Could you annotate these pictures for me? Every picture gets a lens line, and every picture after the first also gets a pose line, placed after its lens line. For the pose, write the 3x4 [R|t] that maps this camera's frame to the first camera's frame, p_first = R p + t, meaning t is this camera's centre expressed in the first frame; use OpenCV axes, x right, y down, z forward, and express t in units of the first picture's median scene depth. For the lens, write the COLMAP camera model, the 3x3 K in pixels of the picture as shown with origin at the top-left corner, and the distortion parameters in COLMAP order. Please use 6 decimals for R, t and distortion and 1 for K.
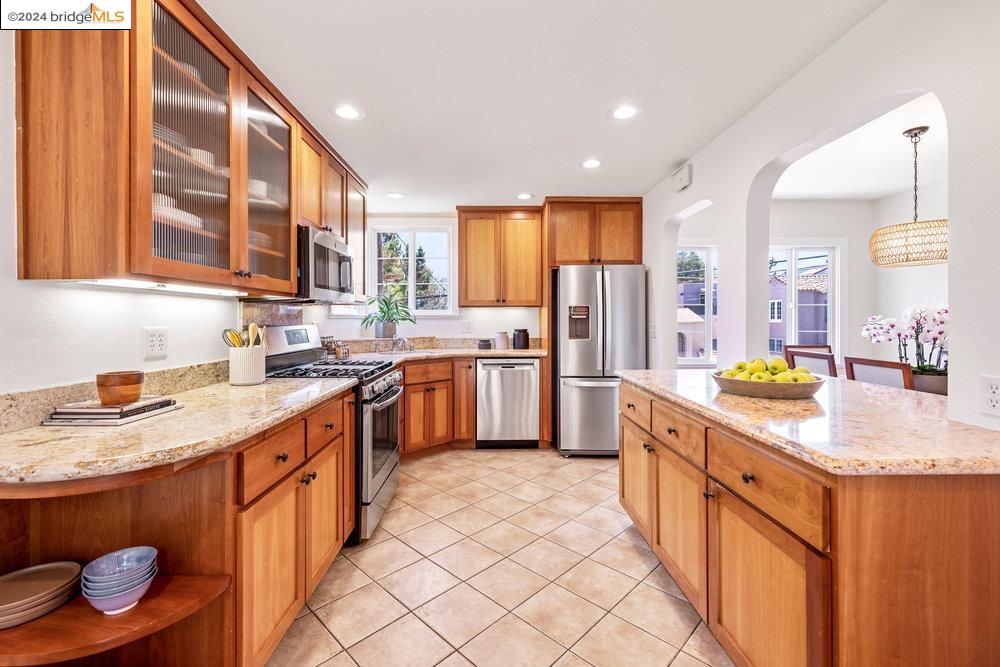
lens RADIAL K [[433.5, 0, 488.4], [0, 433.5, 319.4], [0, 0, 1]] dist [0.000878, 0.000231]
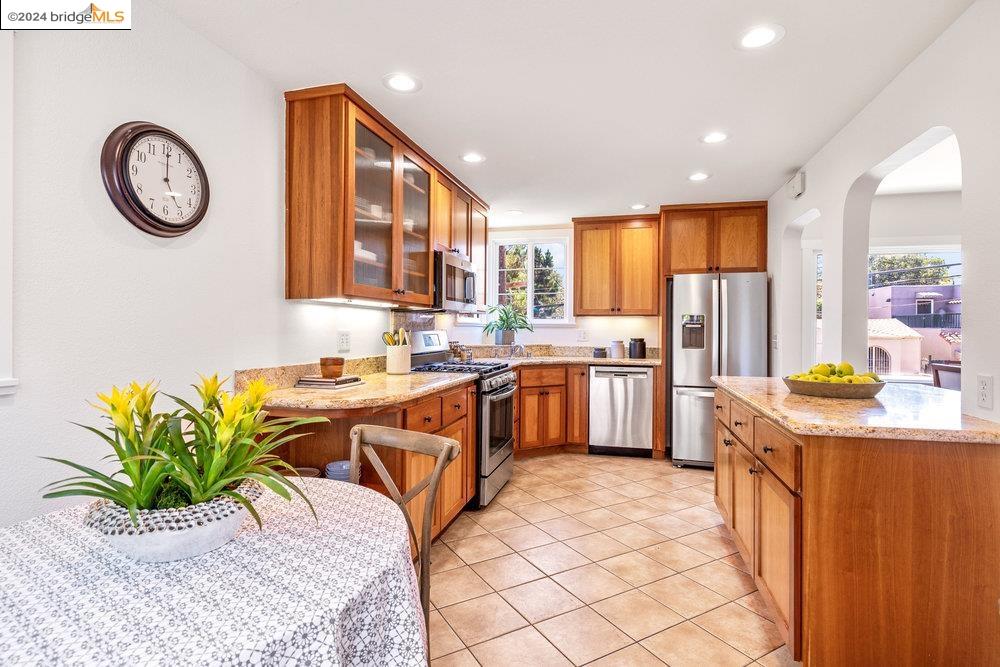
lens RADIAL K [[494.1, 0, 500.0], [0, 494.1, 333.5], [0, 0, 1]] dist [-0.000261, -0.000034]
pose [[0.967799, 0.010892, -0.251490, 0.083970], [-0.009104, 0.999924, 0.008272, 0.007422], [0.251561, -0.005716, 0.967824, -0.263169]]
